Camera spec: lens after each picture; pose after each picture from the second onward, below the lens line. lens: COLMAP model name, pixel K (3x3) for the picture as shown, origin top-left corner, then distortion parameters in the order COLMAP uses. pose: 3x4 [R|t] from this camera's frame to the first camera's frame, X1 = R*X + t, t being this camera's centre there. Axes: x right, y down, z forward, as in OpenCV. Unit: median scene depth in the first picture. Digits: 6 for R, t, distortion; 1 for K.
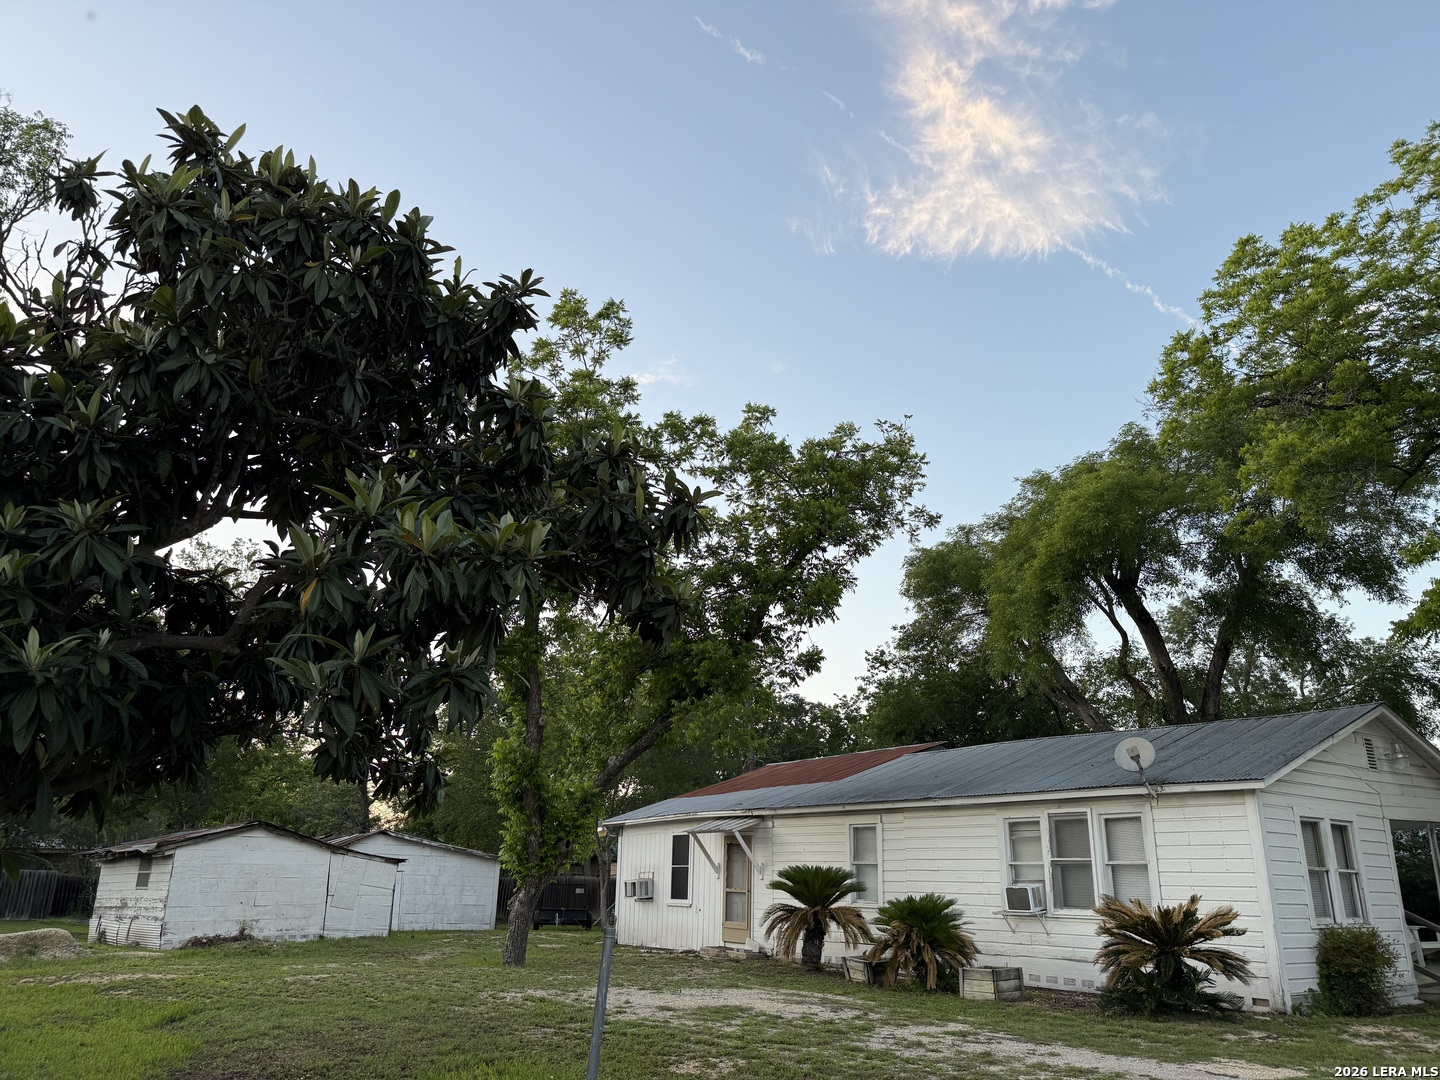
lens RADIAL K [[993.1, 0, 720.0], [0, 993.1, 540.0], [0, 0, 1]] dist [0.081231, -0.113242]
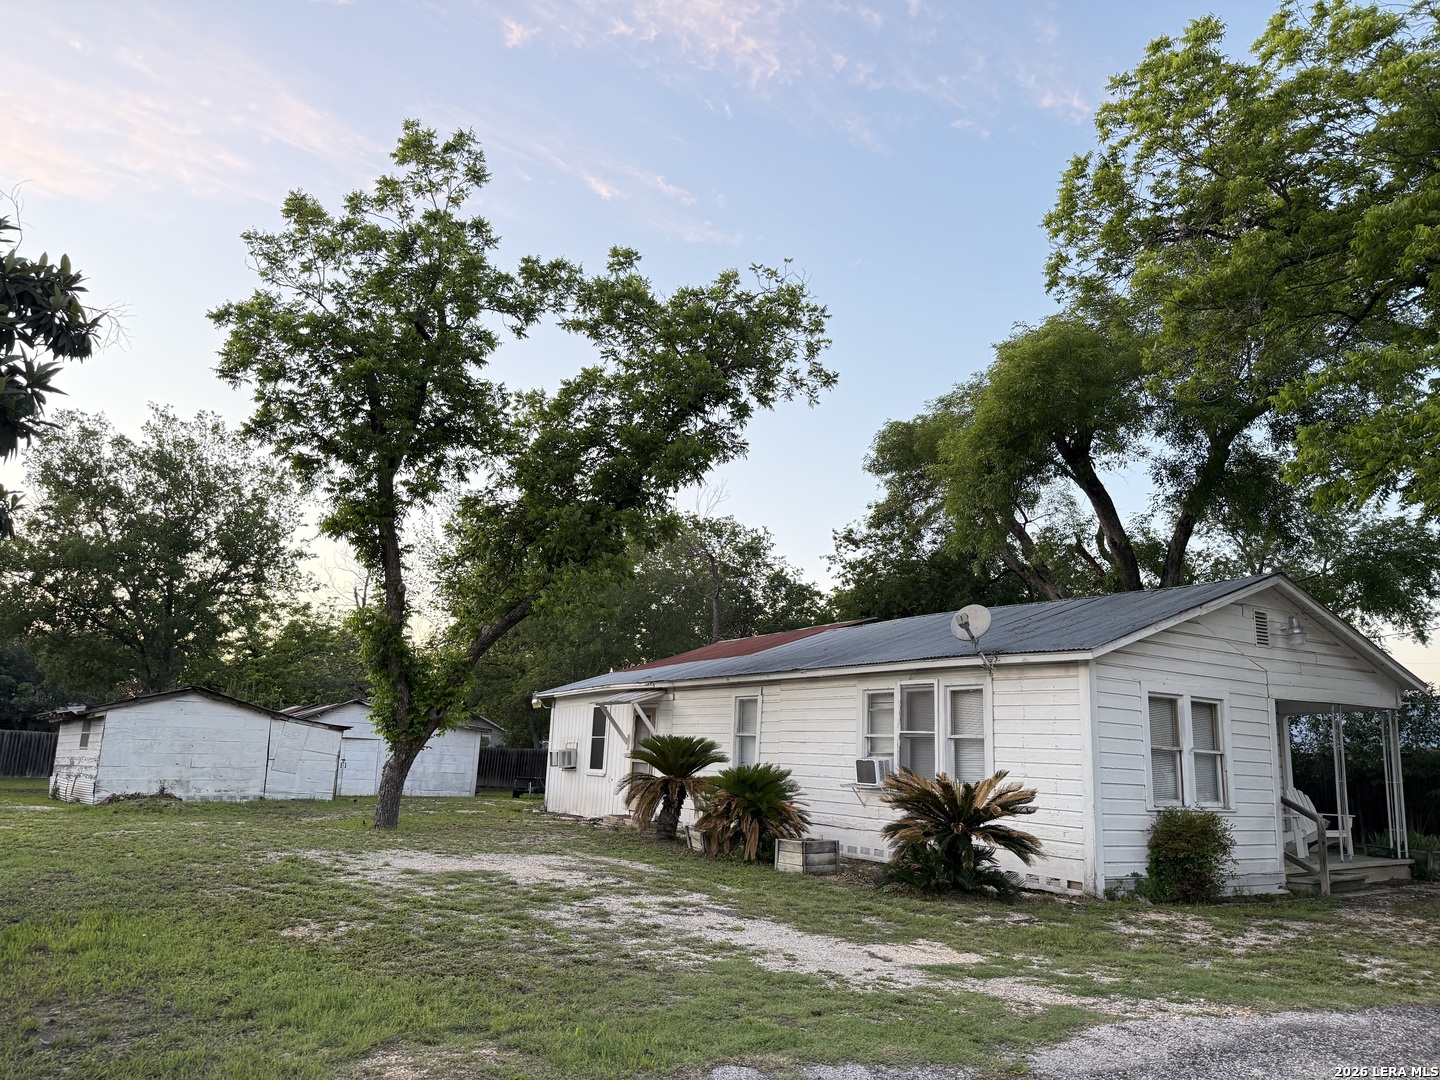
lens RADIAL K [[993.1, 0, 720.0], [0, 993.1, 540.0], [0, 0, 1]] dist [0.081231, -0.113242]
pose [[0.998085, 0.007787, -0.061364, 0.185890], [-0.000874, 0.993722, 0.111872, 0.027534], [0.061850, -0.111604, 0.991826, 0.064819]]
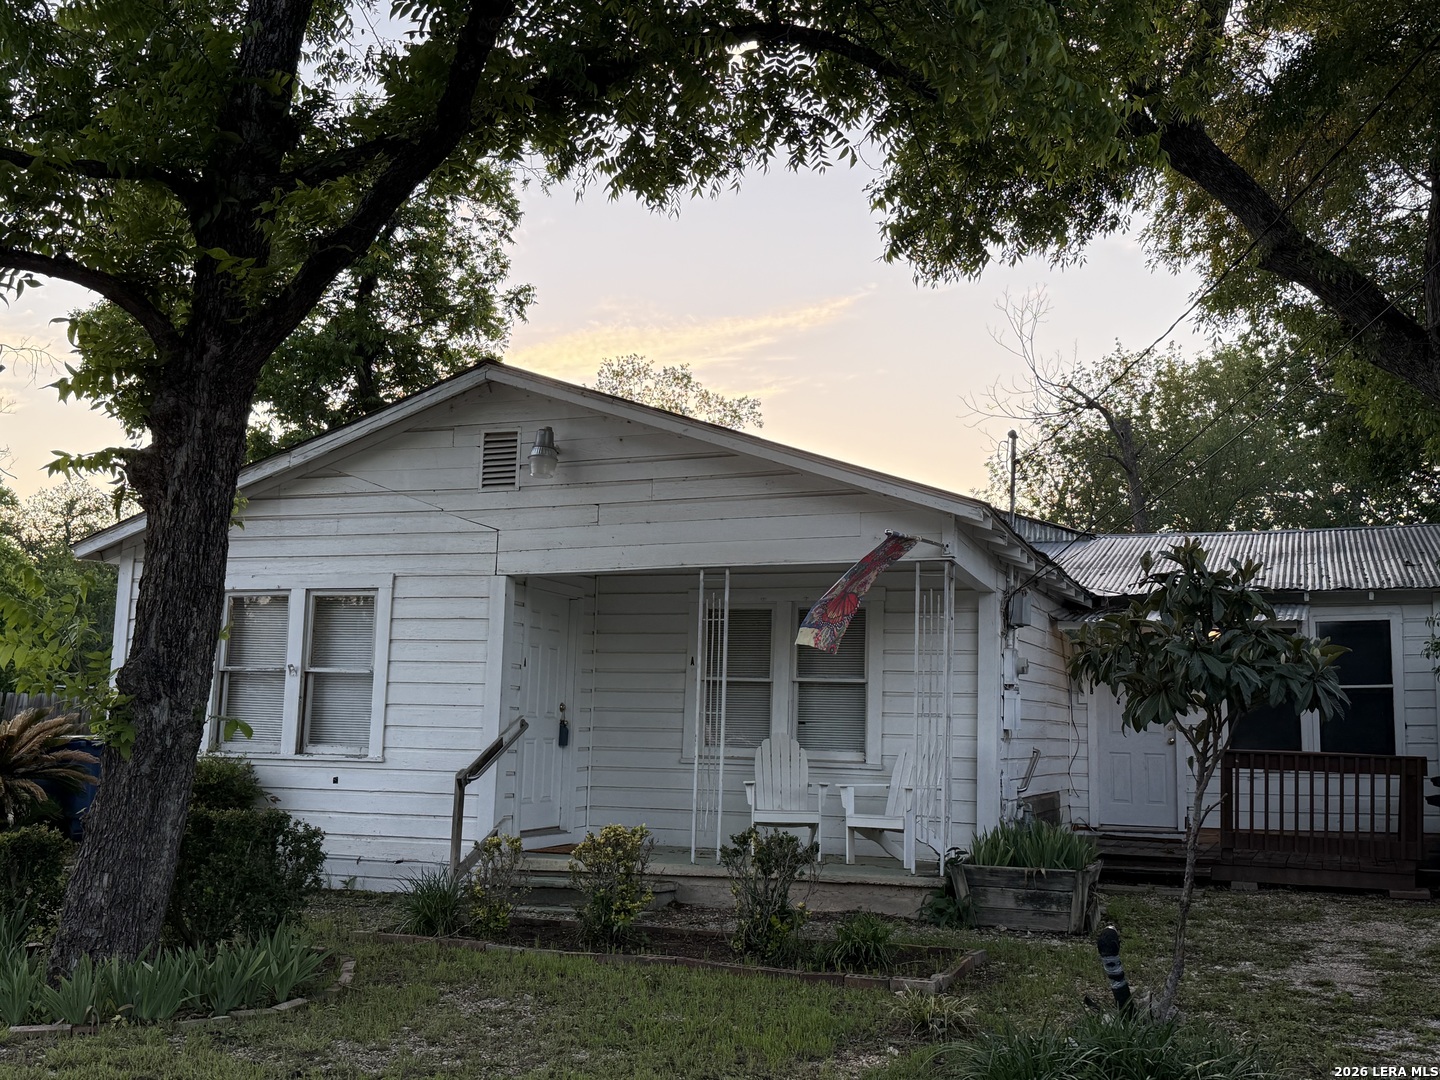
lens RADIAL K [[1490.0, 0, 721.3], [0, 1490.0, 547.6], [0, 0, 1]] dist [0.069833, -0.018609]
pose [[0.561008, -0.103221, -0.821350, 1.180909], [0.253315, 0.966006, 0.051622, 0.214578], [0.788100, -0.237021, 0.568084, 0.548602]]
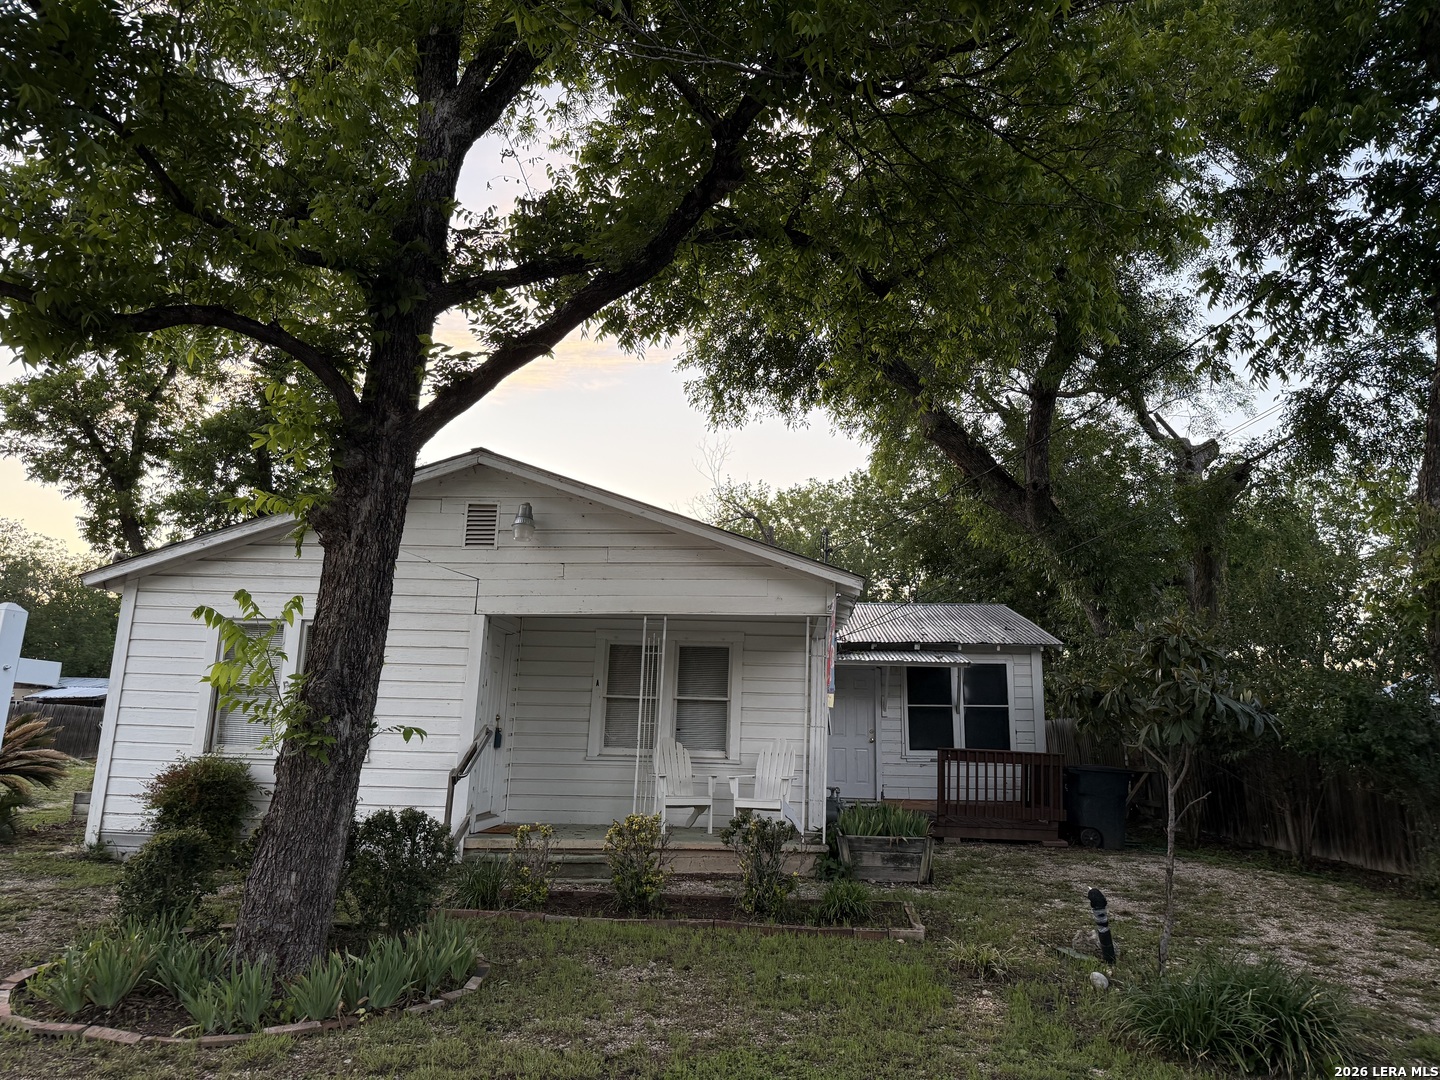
lens RADIAL K [[993.1, 0, 720.0], [0, 993.1, 540.0], [0, 0, 1]] dist [0.081231, -0.113242]
pose [[0.787480, -0.112219, -0.606039, 1.036454], [0.184294, 0.981171, 0.057787, 0.185705], [0.588143, -0.157195, 0.793333, 0.477341]]
